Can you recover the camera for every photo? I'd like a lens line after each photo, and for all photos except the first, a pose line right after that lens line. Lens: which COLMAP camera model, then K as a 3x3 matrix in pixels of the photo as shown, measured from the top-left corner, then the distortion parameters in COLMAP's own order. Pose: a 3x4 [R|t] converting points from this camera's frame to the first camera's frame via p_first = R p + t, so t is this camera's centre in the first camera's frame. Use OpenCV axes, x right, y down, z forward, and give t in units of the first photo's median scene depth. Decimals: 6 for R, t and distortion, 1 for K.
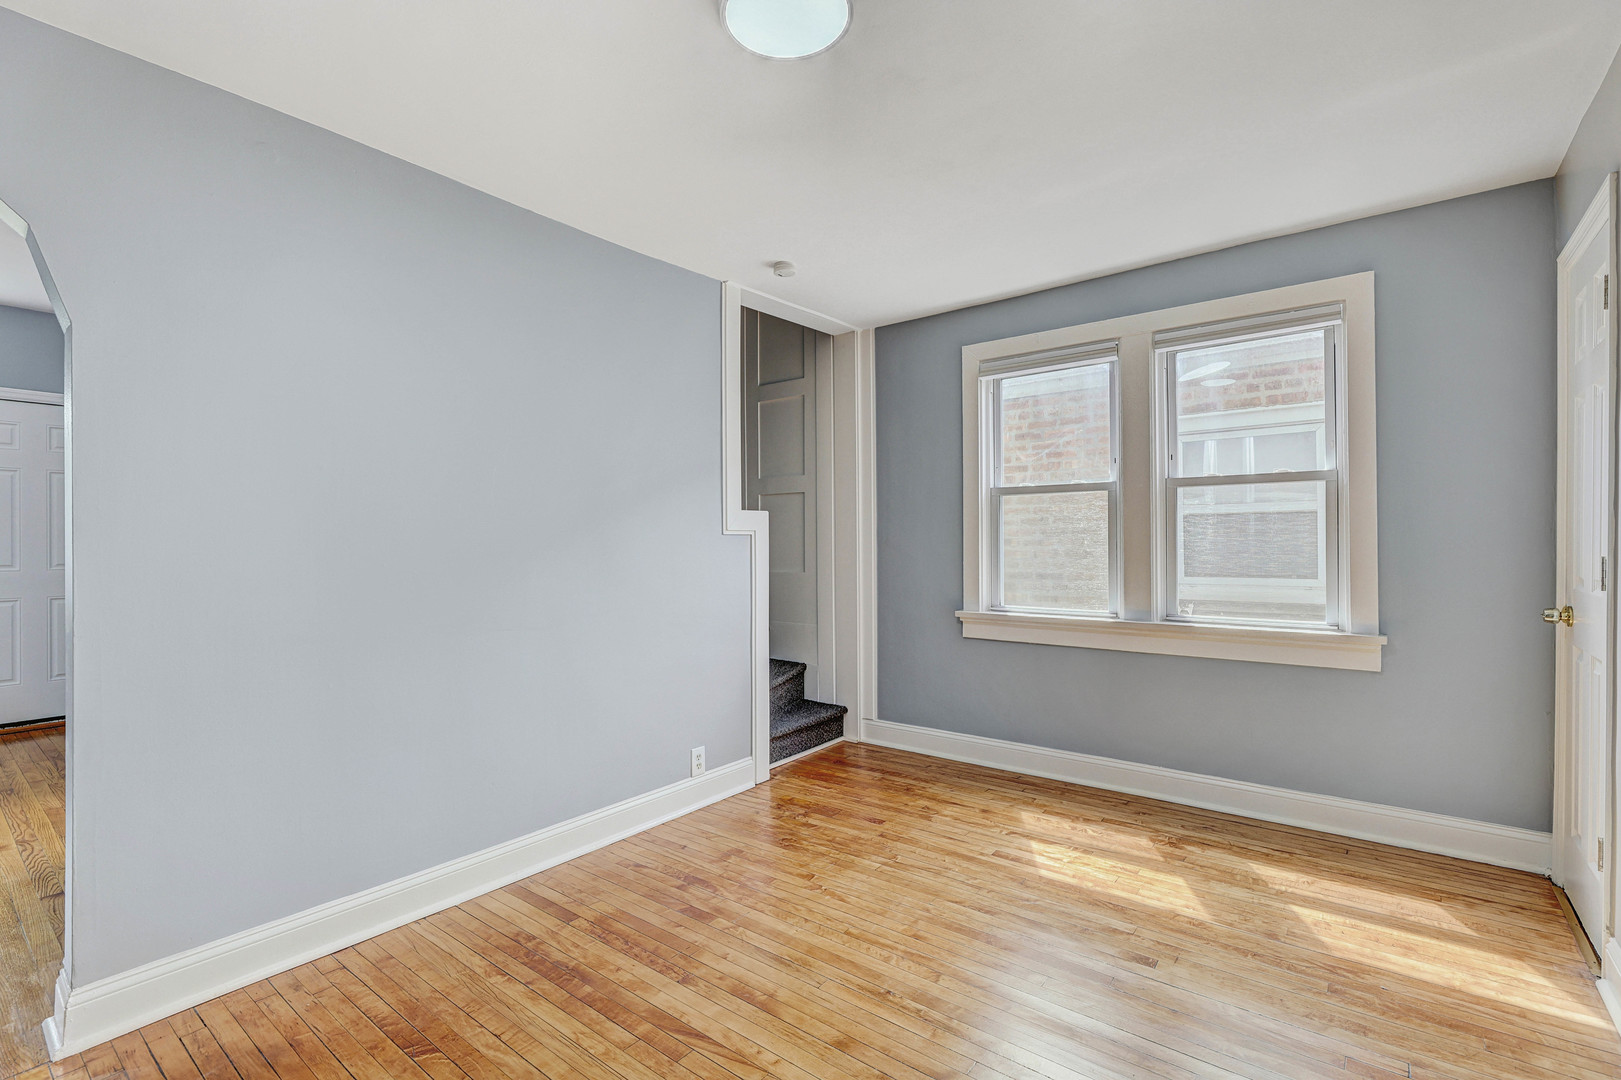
lens RADIAL K [[729.3, 0, 817.3], [0, 729.3, 546.7], [0, 0, 1]] dist [-0.000471, -0.000352]
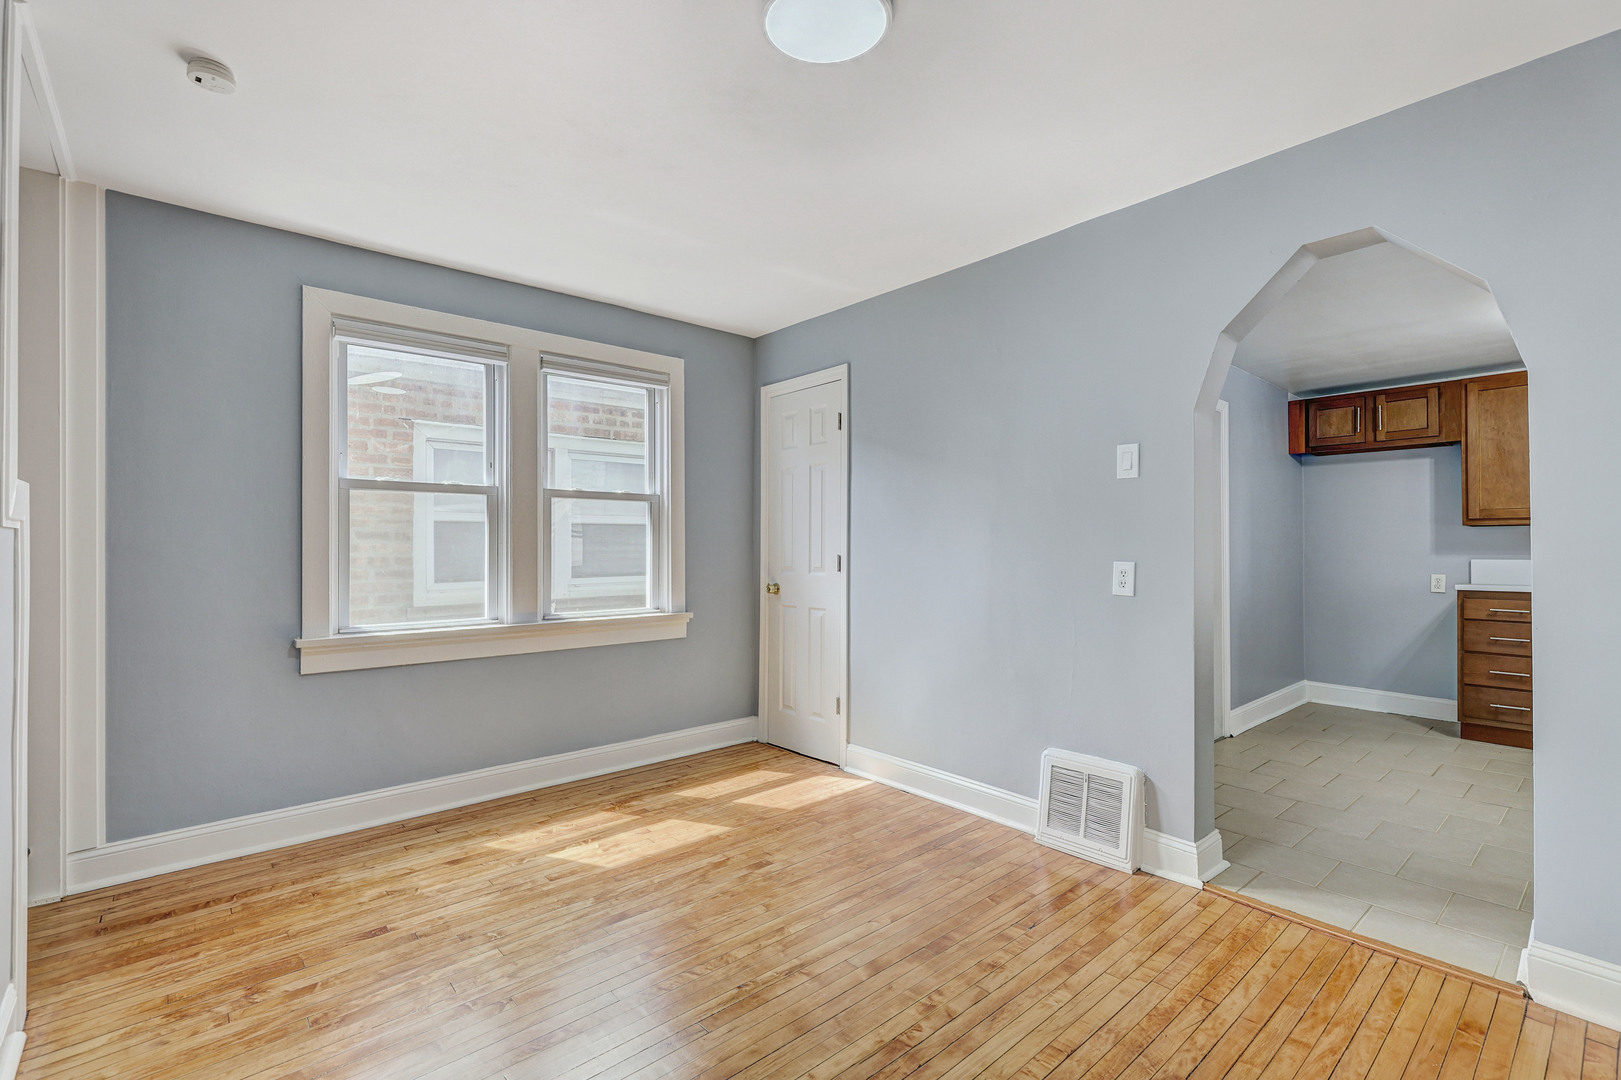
lens RADIAL K [[729.3, 0, 812.4], [0, 729.3, 549.5], [0, 0, 1]] dist [-0.000471, -0.000352]
pose [[0.183446, 0.002256, 0.983027, -0.571513], [0.008814, 0.999953, -0.003940, 0.005069], [-0.982990, 0.009387, 0.183417, 0.460007]]
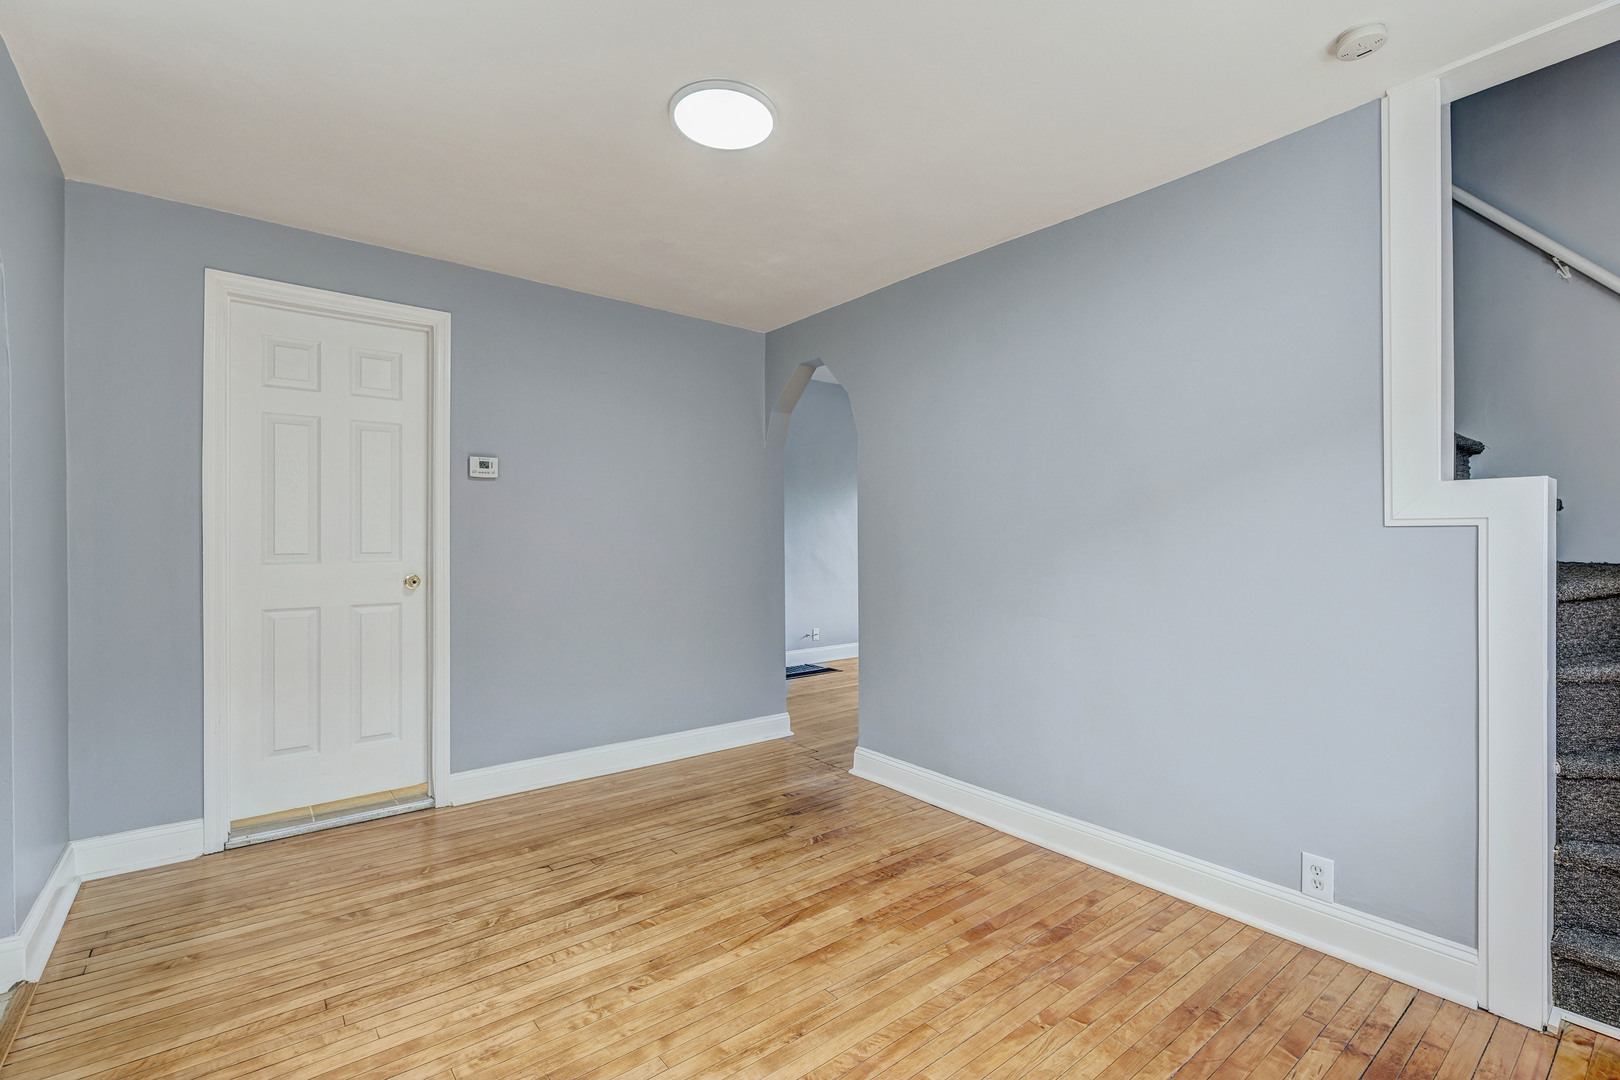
lens RADIAL K [[728.8, 0, 808.7], [0, 728.8, 533.1], [0, 0, 1]] dist [-0.000471, -0.000352]
pose [[-0.230441, 0.002074, -0.973084, 0.636999], [-0.004487, 0.999985, 0.003194, -0.012383], [0.973076, 0.005102, -0.230428, 0.790935]]
